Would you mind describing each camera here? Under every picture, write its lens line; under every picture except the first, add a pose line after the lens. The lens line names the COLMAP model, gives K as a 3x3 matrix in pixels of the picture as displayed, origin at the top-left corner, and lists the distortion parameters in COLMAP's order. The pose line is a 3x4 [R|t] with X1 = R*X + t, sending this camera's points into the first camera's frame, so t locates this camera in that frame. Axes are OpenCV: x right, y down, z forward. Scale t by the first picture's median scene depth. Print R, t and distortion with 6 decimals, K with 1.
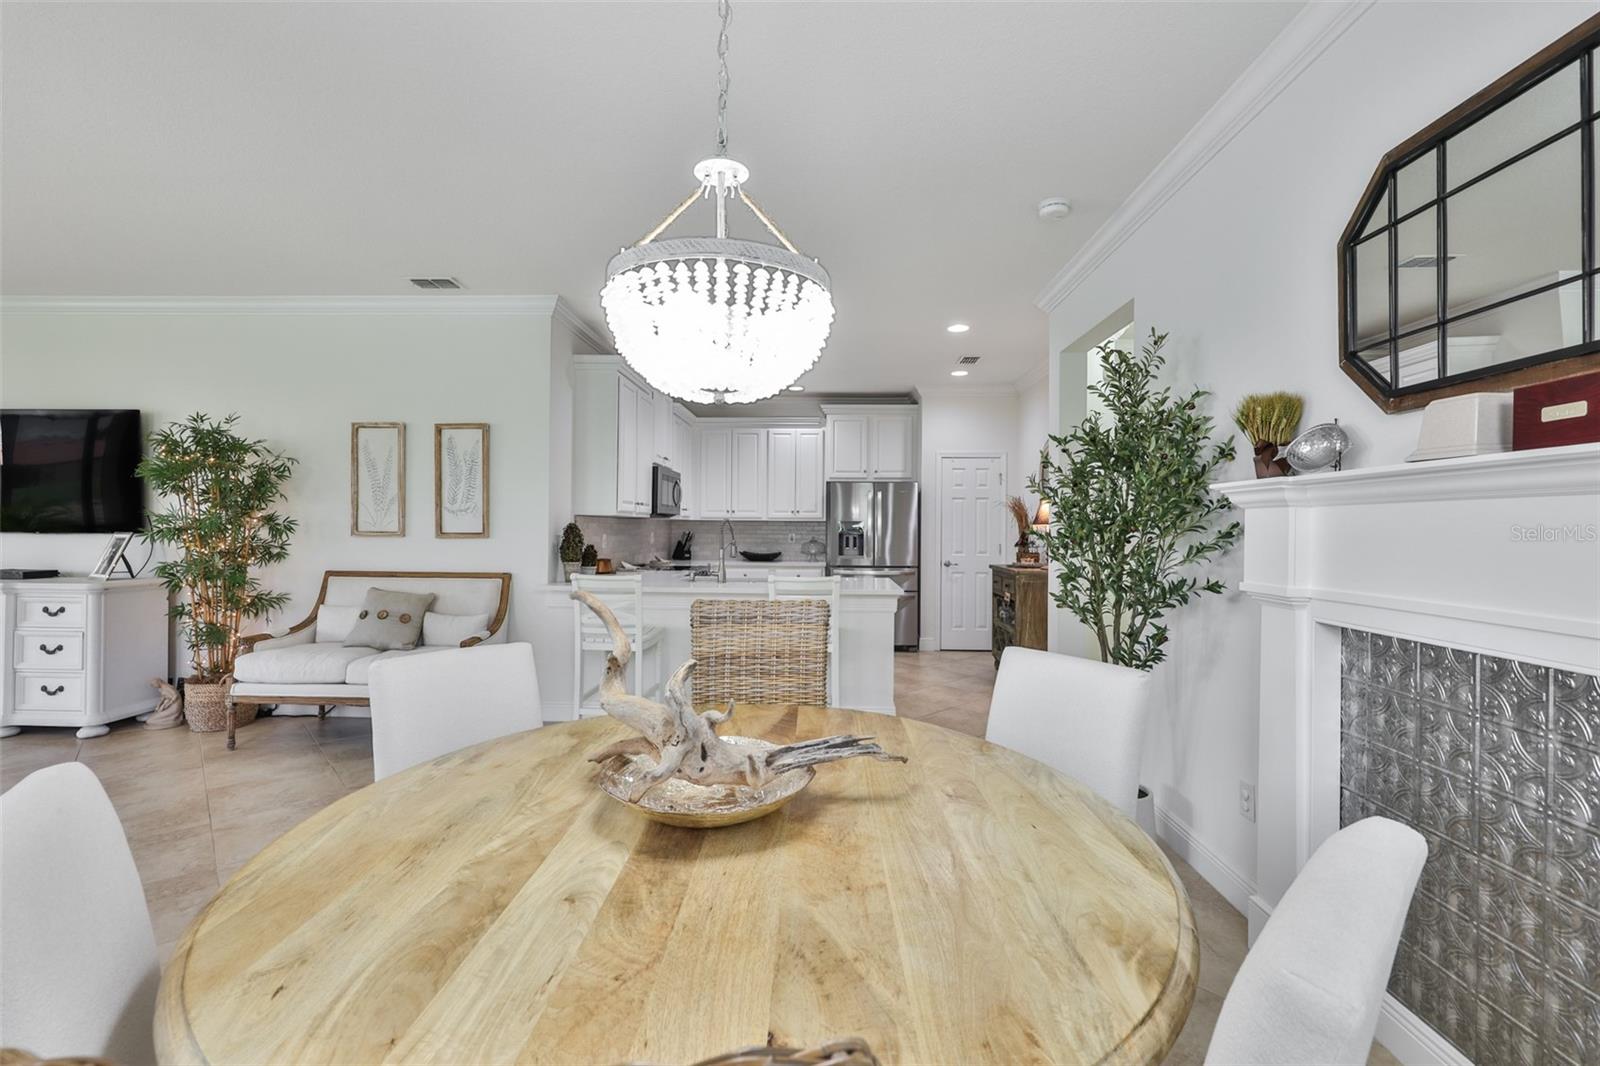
lens RADIAL K [[672.4, 0, 797.0], [0, 672.4, 525.9], [0, 0, 1]] dist [-0.001510, 0.000168]
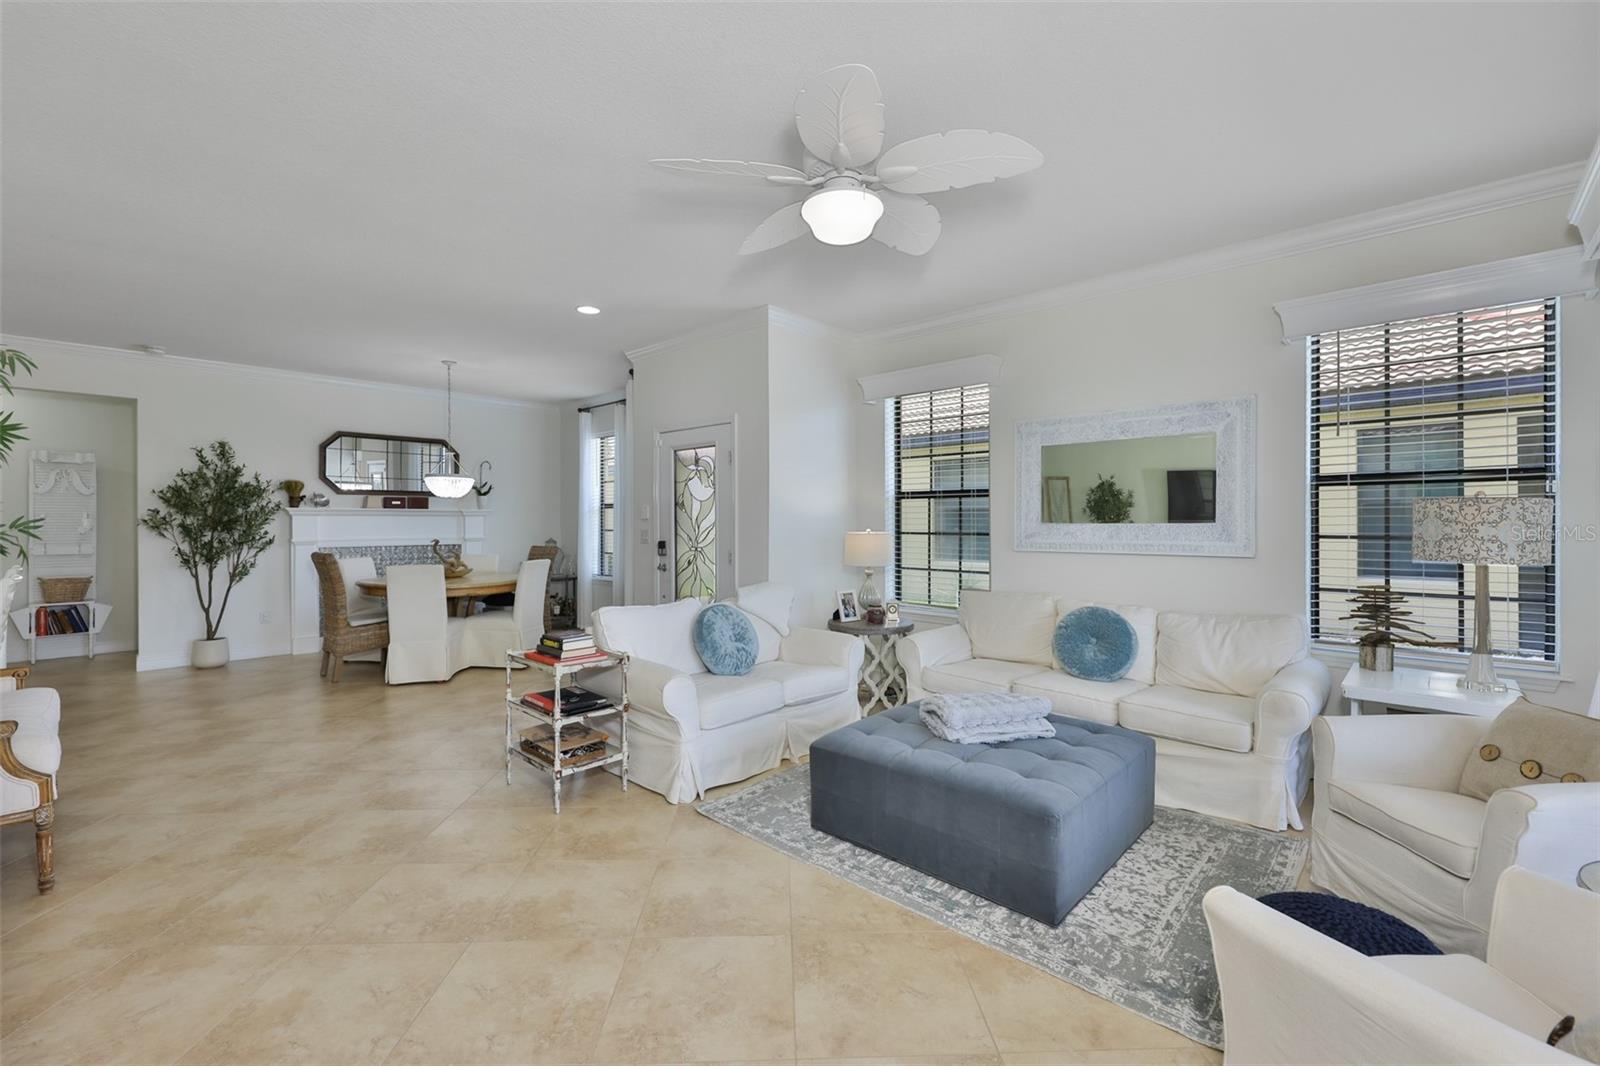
lens RADIAL K [[696.5, 0, 794.4], [0, 696.5, 520.8], [0, 0, 1]] dist [0.000243, 0.000302]
pose [[-0.746014, -0.007723, 0.665886, -3.042633], [-0.006272, 0.999970, 0.004571, -0.030739], [-0.665901, -0.000766, -0.746040, 1.742308]]
